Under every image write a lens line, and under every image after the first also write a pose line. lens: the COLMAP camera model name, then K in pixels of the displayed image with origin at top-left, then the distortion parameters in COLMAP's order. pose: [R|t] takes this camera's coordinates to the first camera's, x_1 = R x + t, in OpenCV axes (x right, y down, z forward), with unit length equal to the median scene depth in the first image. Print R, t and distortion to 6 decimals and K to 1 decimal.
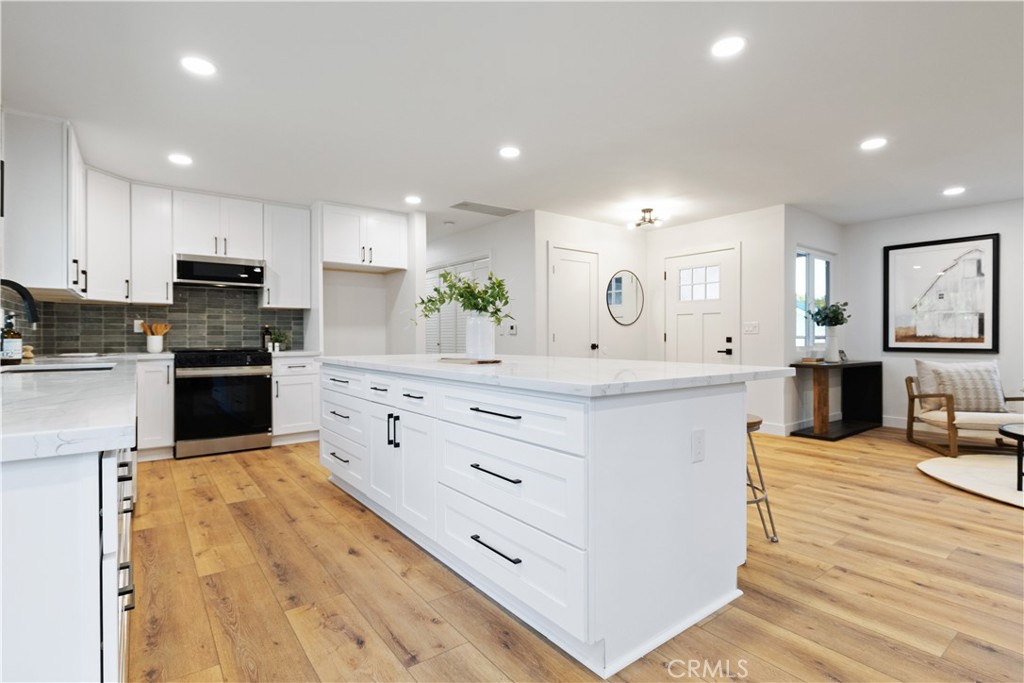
lens RADIAL K [[498.2, 0, 471.1], [0, 498.2, 337.5], [0, 0, 1]] dist [-0.003660, 0.000647]
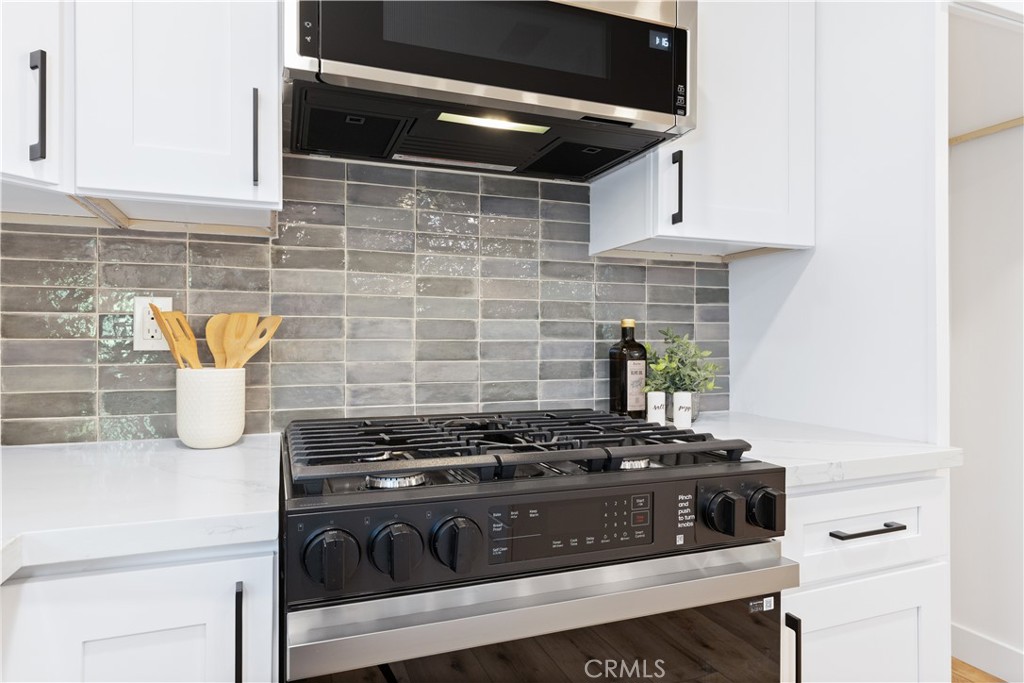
lens RADIAL K [[613.8, 0, 515.0], [0, 613.8, 339.2], [0, 0, 1]] dist [0.006833, 0.000354]
pose [[0.976062, 0.000633, -0.217493, -0.437143], [-0.001849, 0.999984, -0.005386, -0.014048], [0.217486, 0.005659, 0.976047, 0.749411]]
